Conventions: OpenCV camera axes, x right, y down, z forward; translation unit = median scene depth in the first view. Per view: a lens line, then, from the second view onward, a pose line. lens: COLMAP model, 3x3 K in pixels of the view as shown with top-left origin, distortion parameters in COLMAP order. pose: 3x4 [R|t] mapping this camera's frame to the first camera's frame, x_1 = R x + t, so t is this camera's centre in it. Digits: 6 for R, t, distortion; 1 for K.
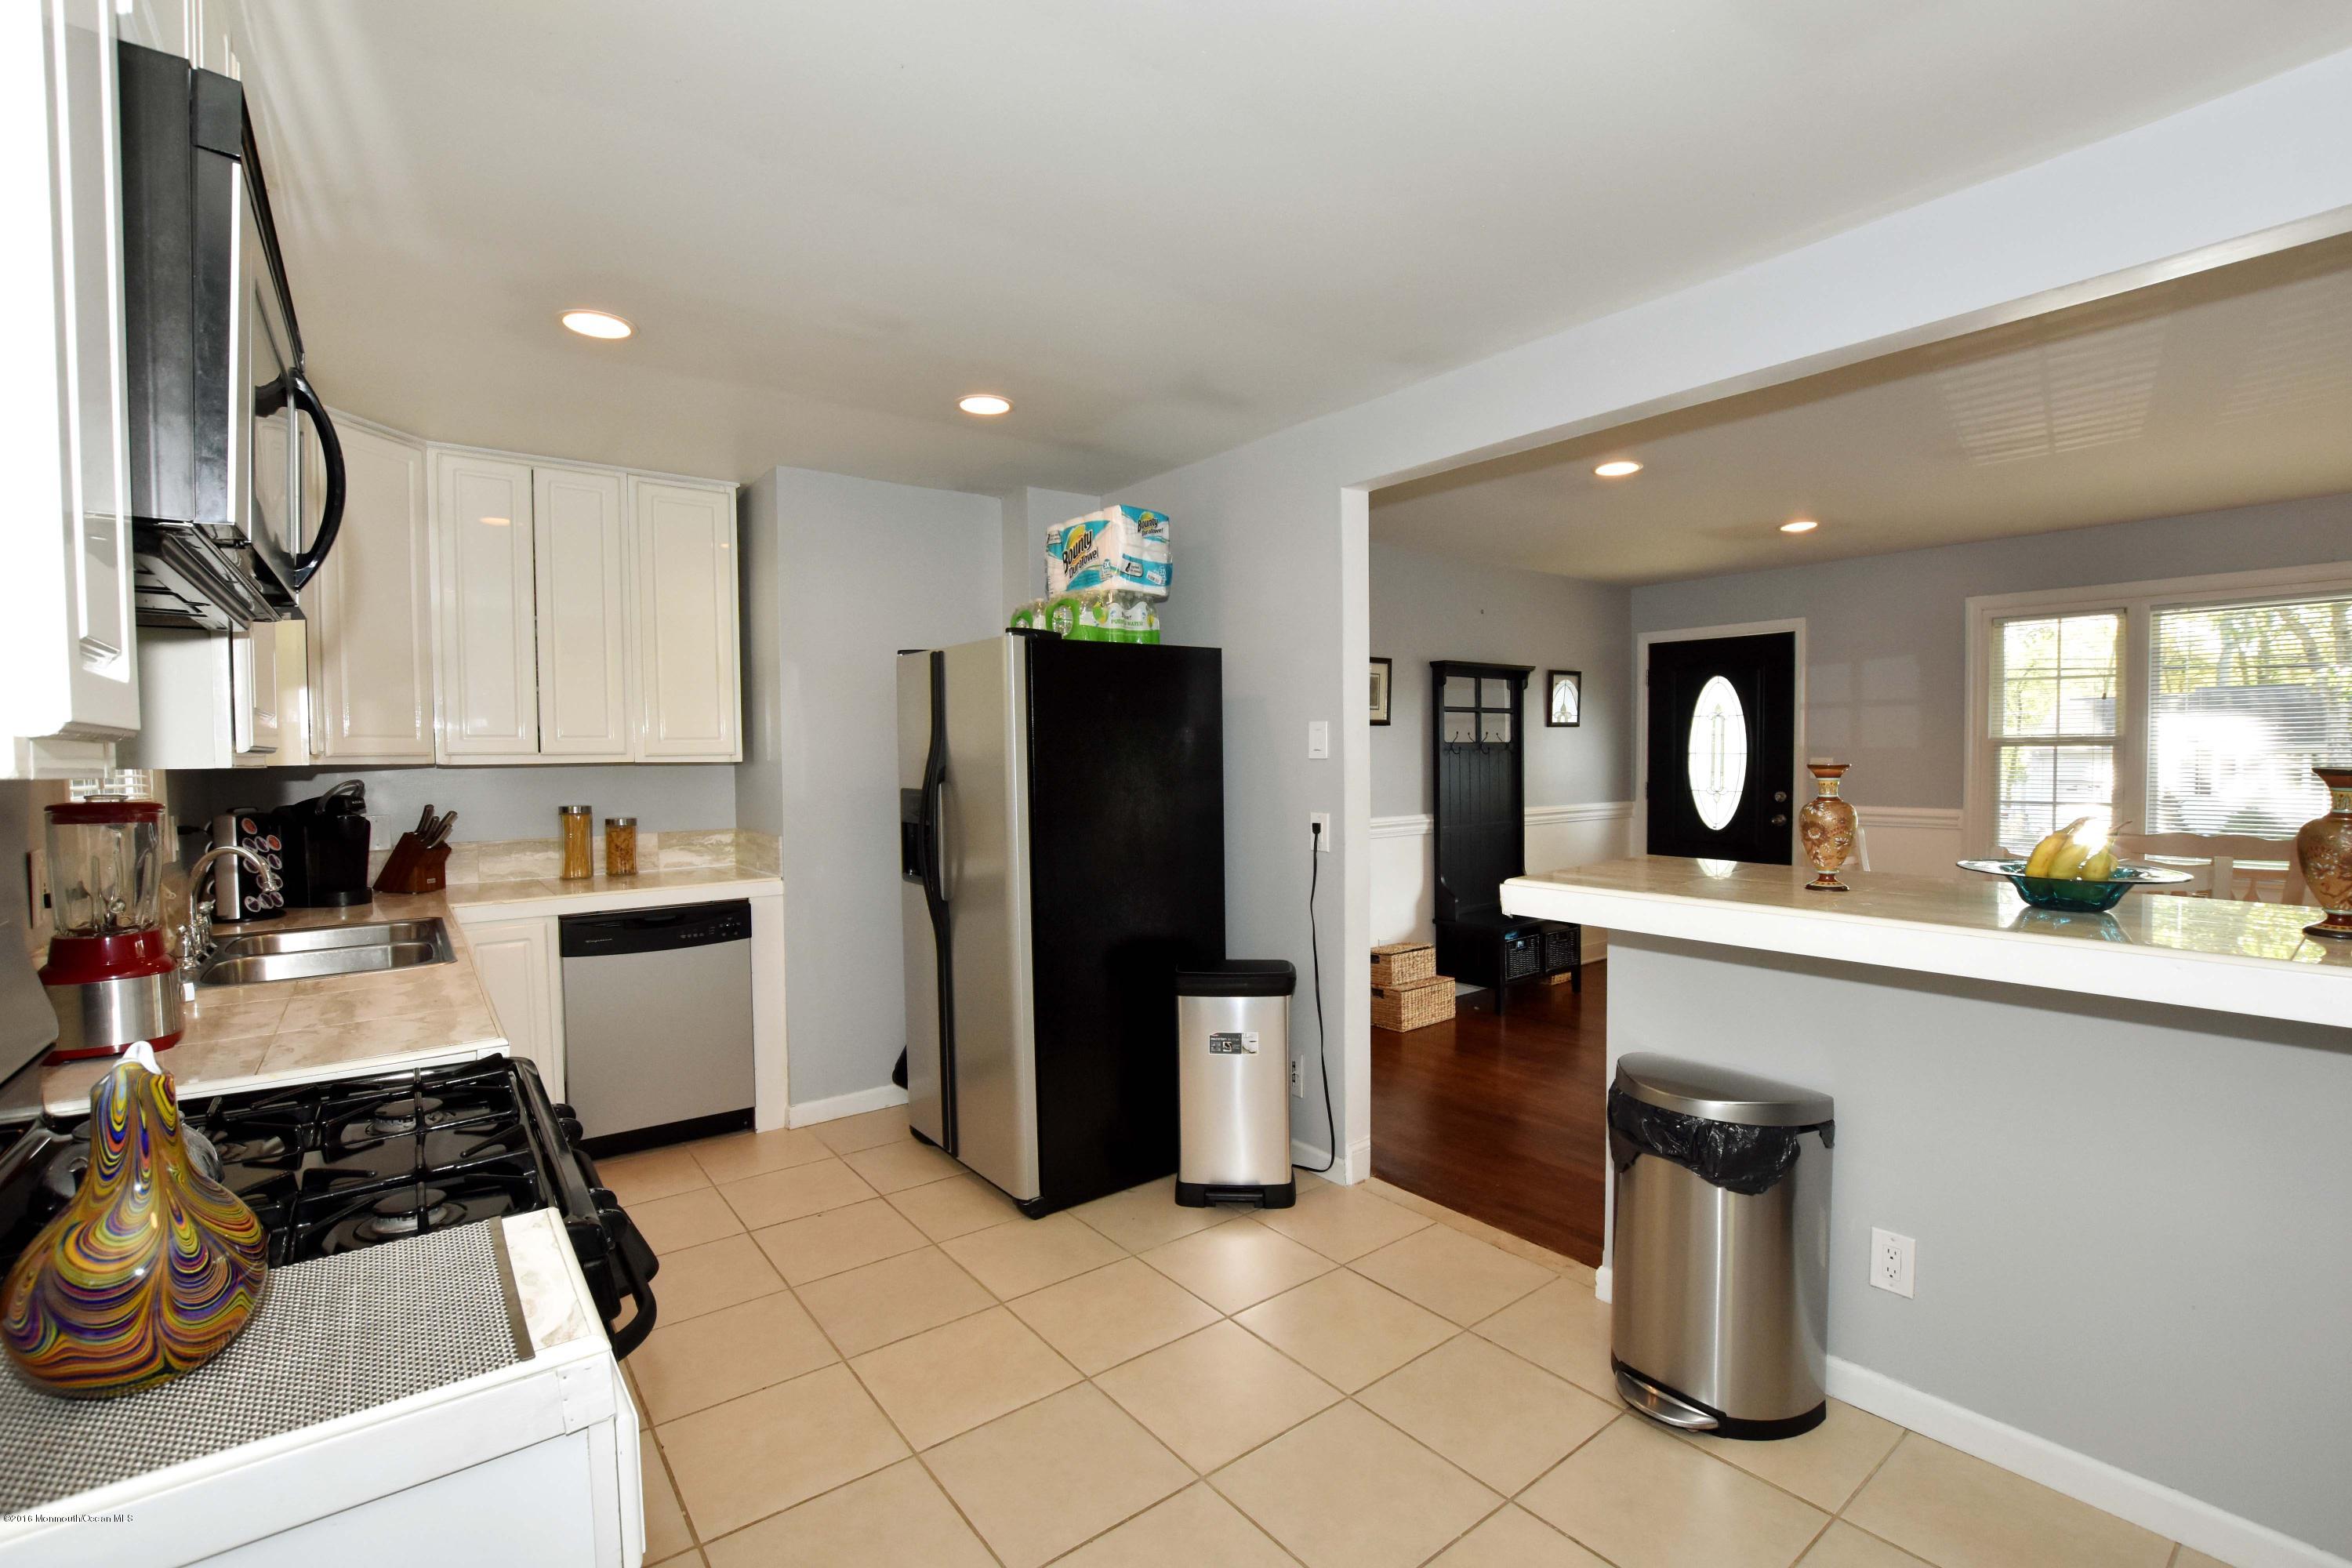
lens RADIAL K [[1042.9, 0, 1177.3], [0, 1042.9, 788.3], [0, 0, 1]] dist [-0.026916, 0.000986]
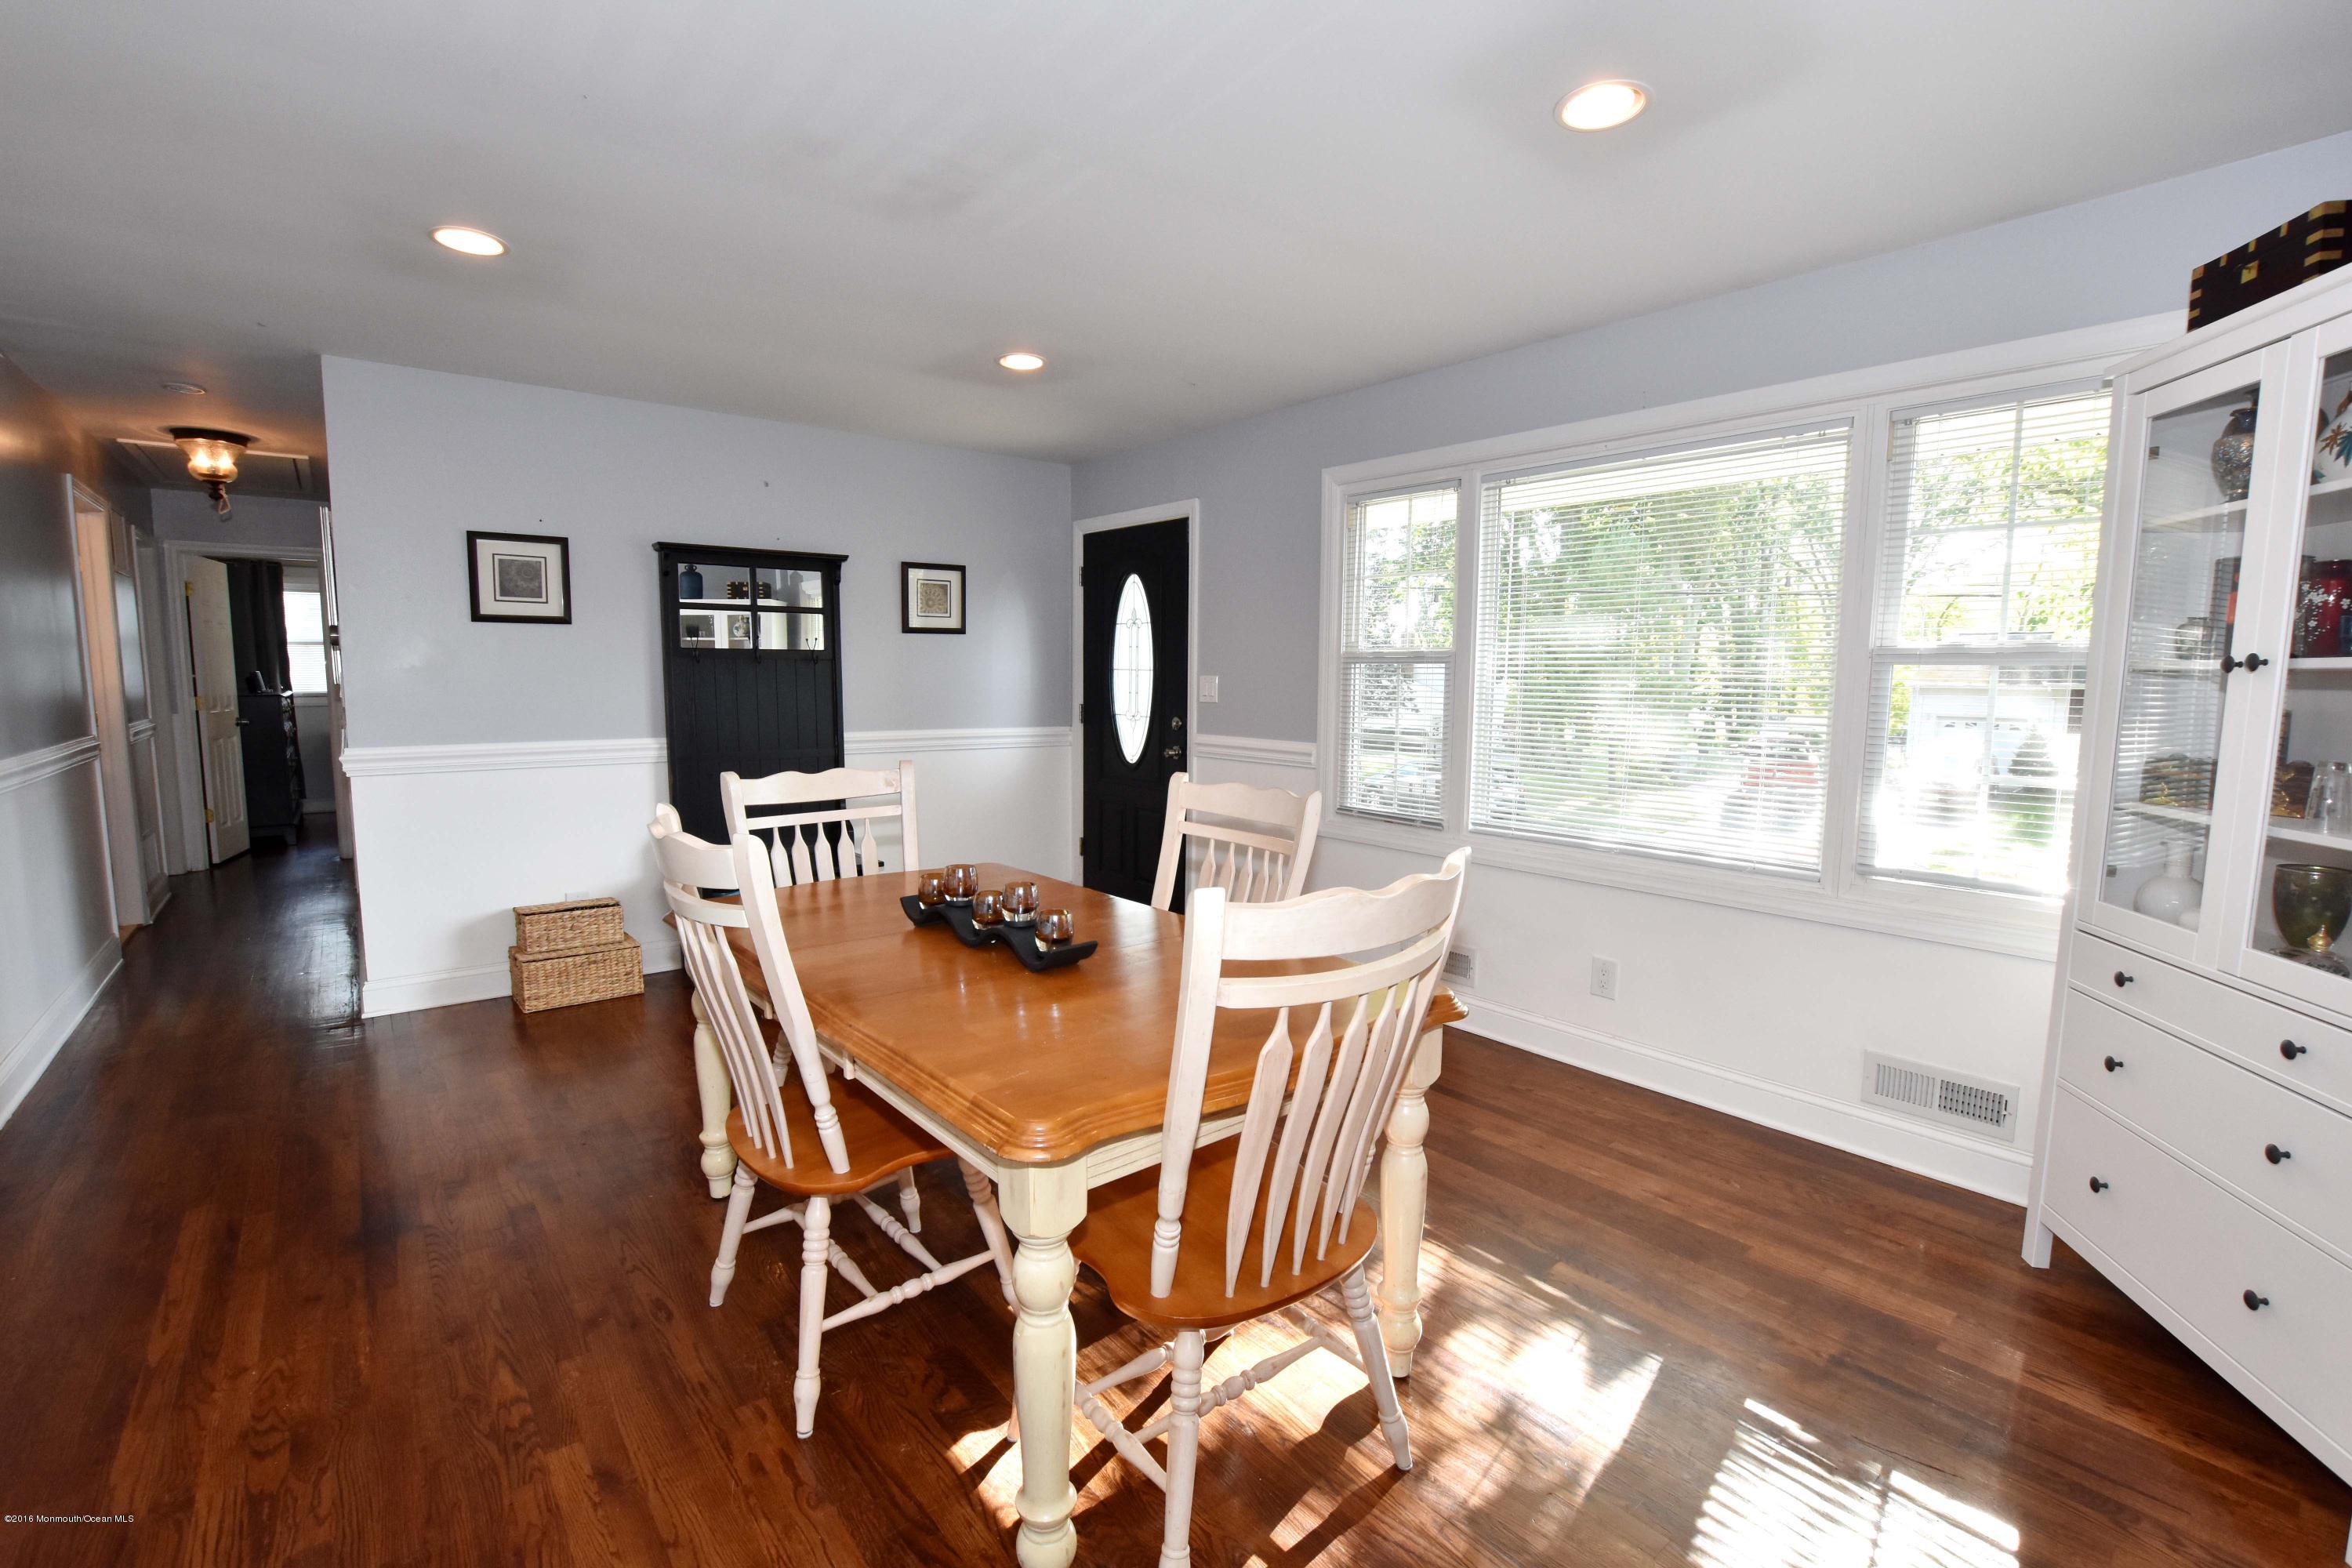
lens RADIAL K [[1042.9, 0, 1177.3], [0, 1042.9, 788.3], [0, 0, 1]] dist [-0.026916, 0.000986]
pose [[0.999663, 0.014645, 0.021413, 0.578284], [-0.016300, 0.996717, 0.079311, -0.006016], [-0.020181, -0.079634, 0.996620, 0.184369]]
